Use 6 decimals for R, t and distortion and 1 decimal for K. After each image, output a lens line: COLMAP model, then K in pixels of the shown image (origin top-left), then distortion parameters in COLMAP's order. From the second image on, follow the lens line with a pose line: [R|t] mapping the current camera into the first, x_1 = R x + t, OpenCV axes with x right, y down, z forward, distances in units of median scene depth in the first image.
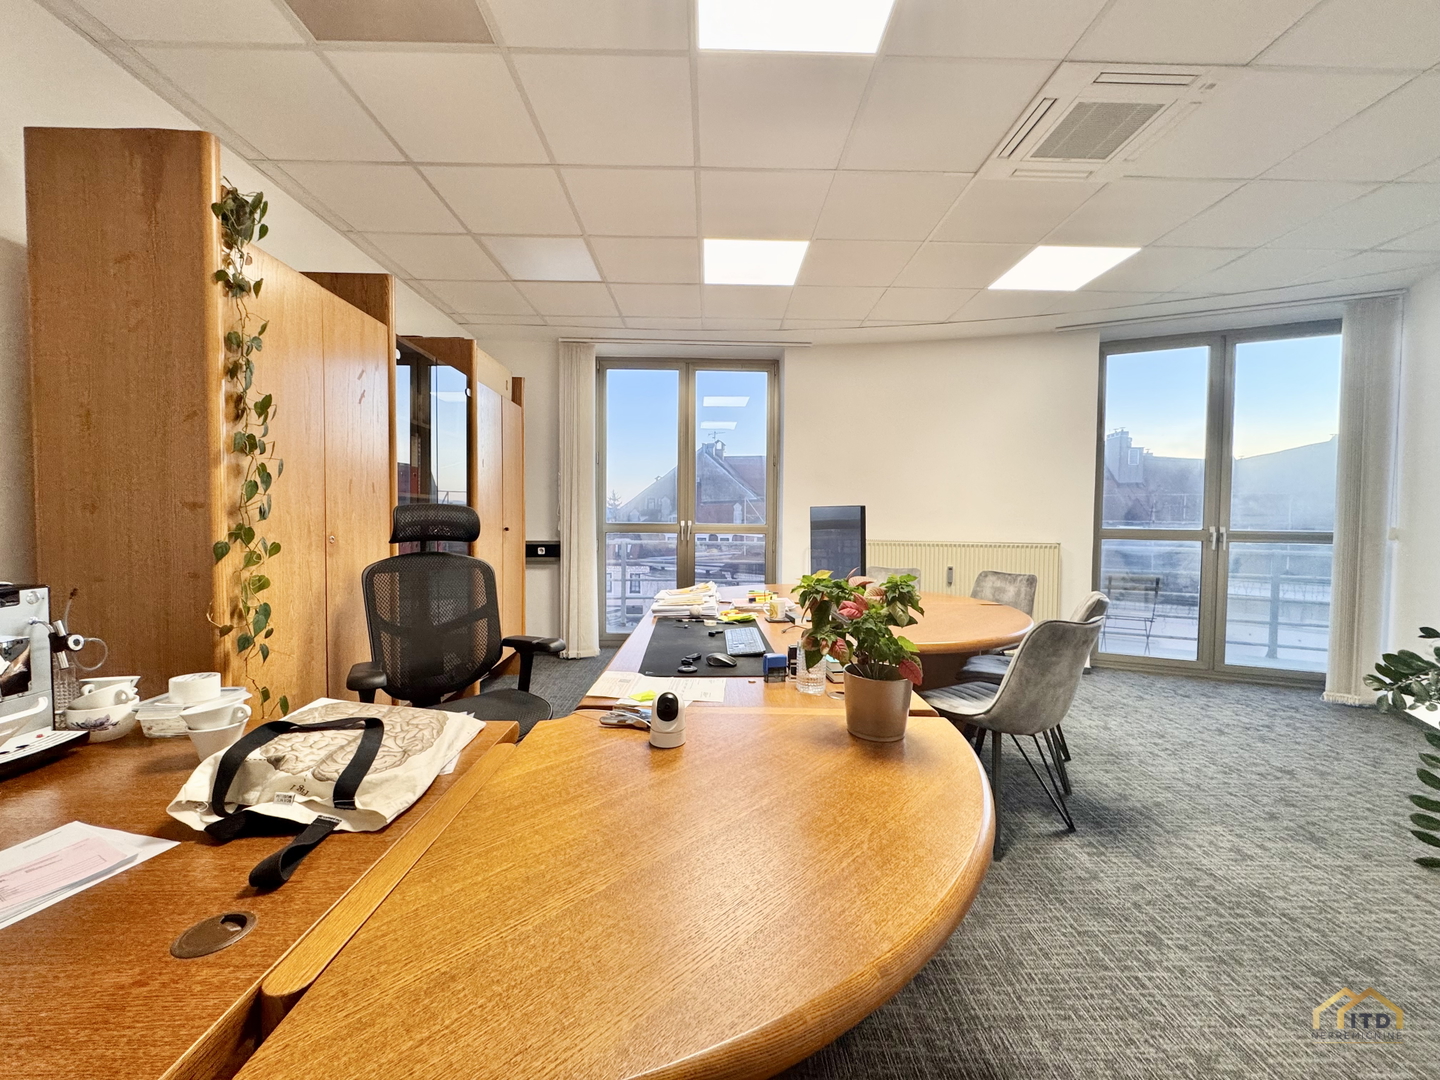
lens RADIAL K [[571.5, 0, 721.6], [0, 571.5, 538.6], [0, 0, 1]] dist [-0.001587, 0.000032]
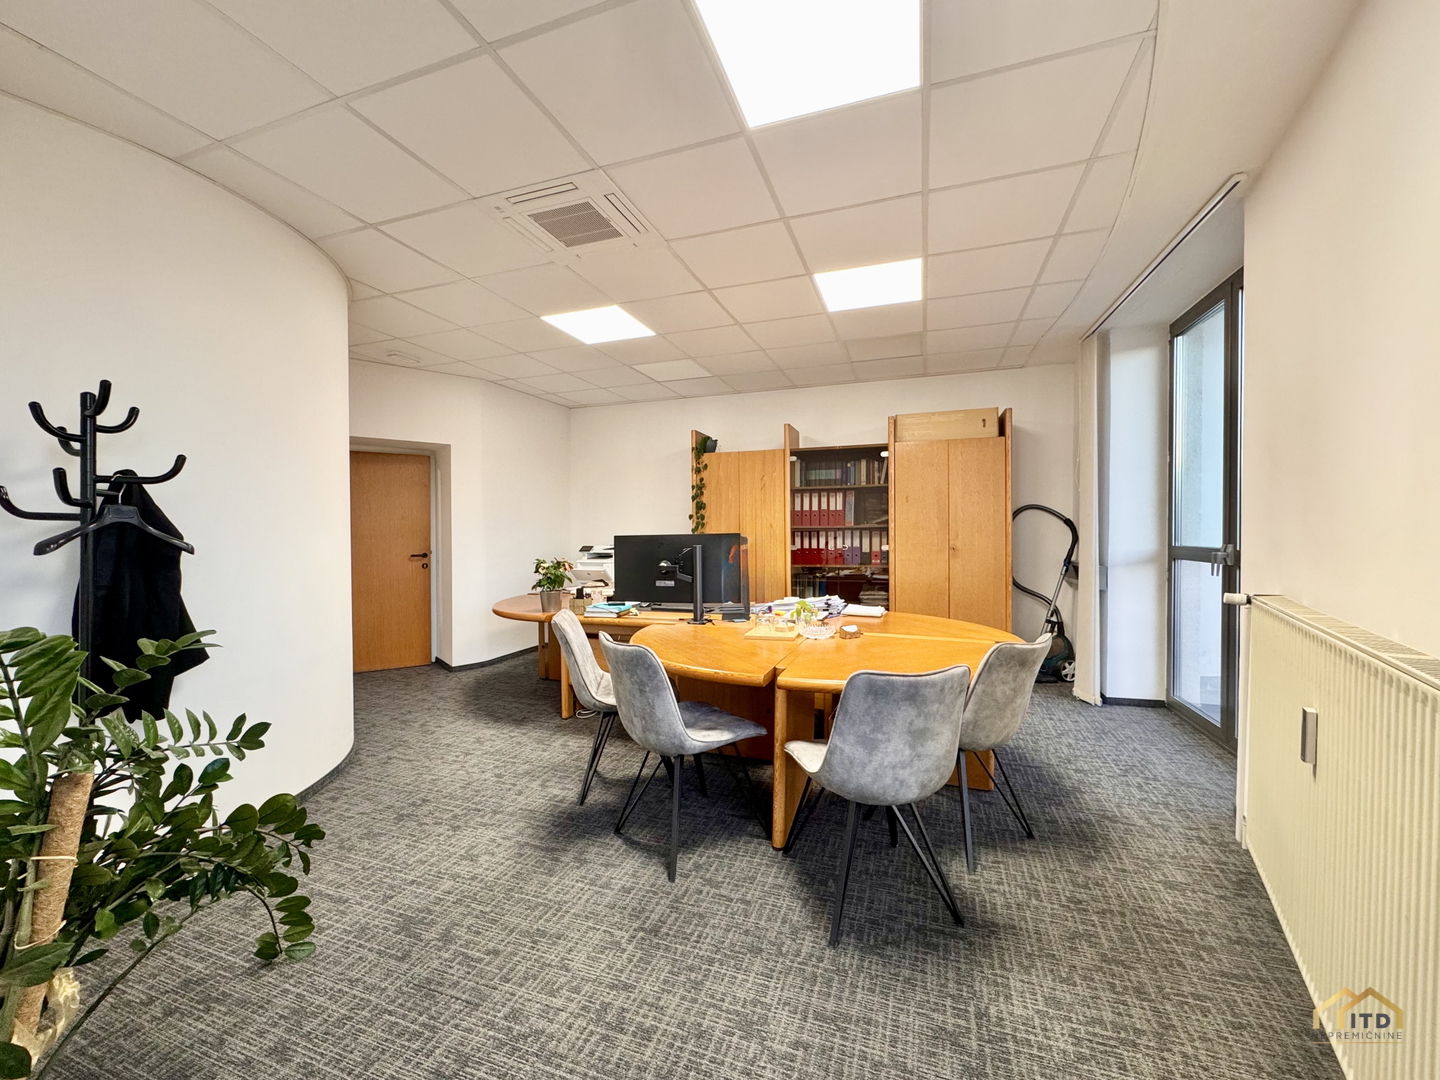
lens RADIAL K [[571.5, 0, 721.6], [0, 571.5, 538.6], [0, 0, 1]] dist [-0.001587, 0.000032]
pose [[-0.349277, 0.007181, -0.936992, 1.720149], [-0.027969, 0.999445, 0.018086, -0.083730], [0.936602, 0.032524, -0.348882, 1.770015]]
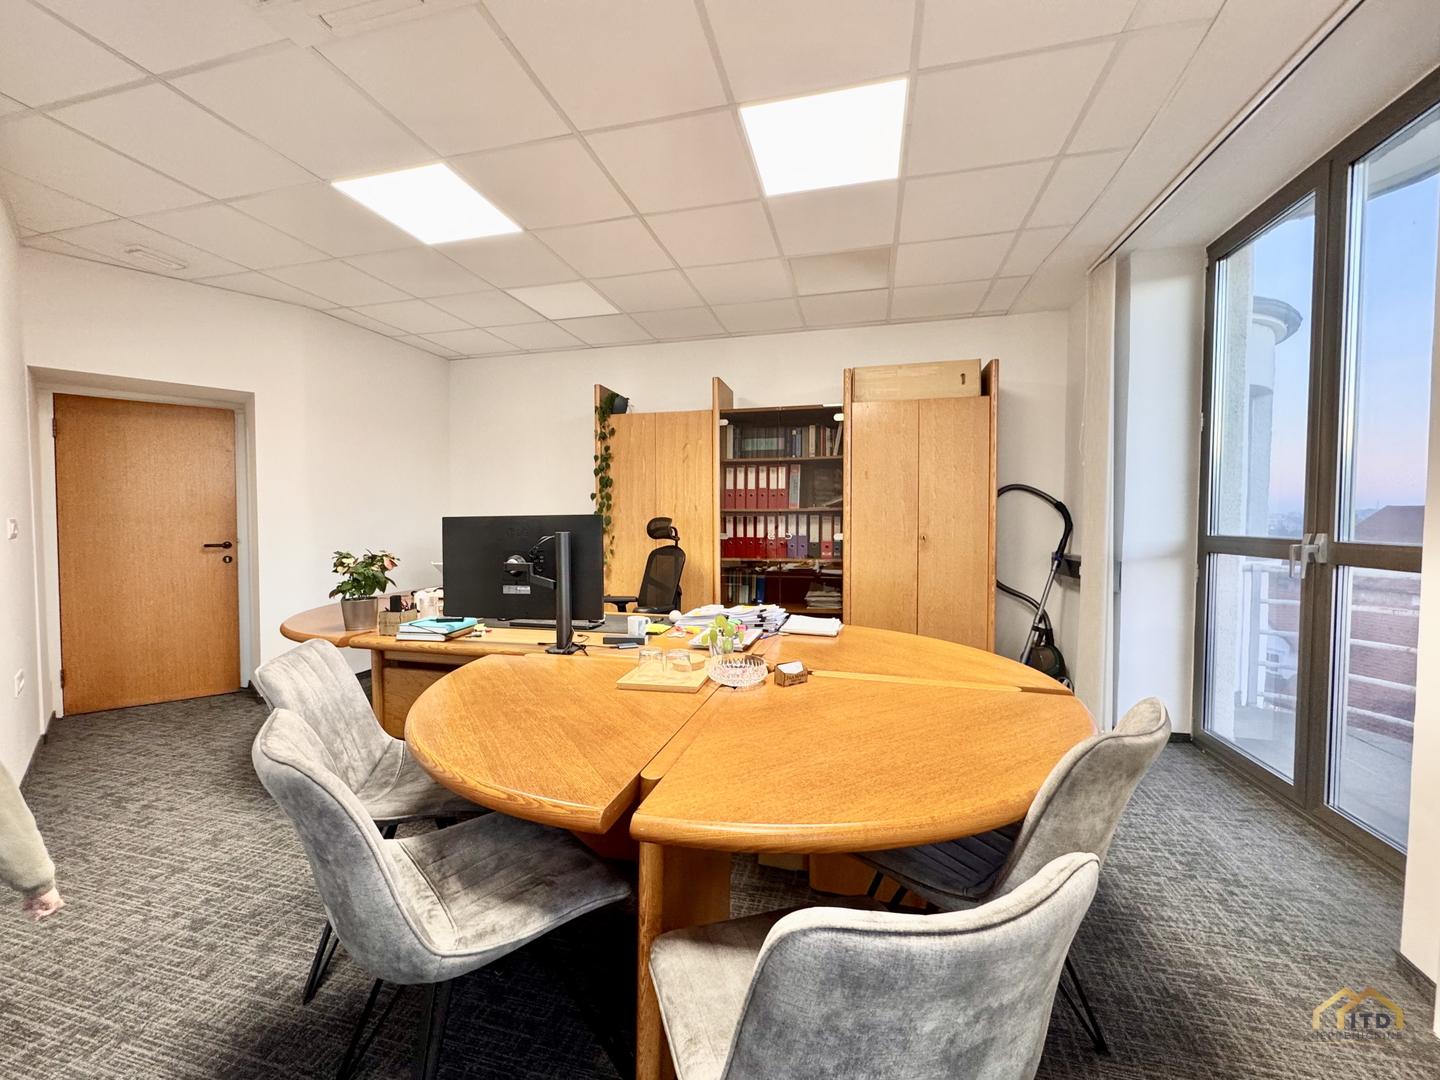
lens RADIAL K [[571.5, 0, 721.6], [0, 571.5, 538.6], [0, 0, 1]] dist [-0.001587, 0.000032]
pose [[-0.263426, 0.024394, -0.964371, 1.172381], [-0.034226, 0.998815, 0.034614, -0.068095], [0.964072, 0.042124, -0.262279, 1.702310]]
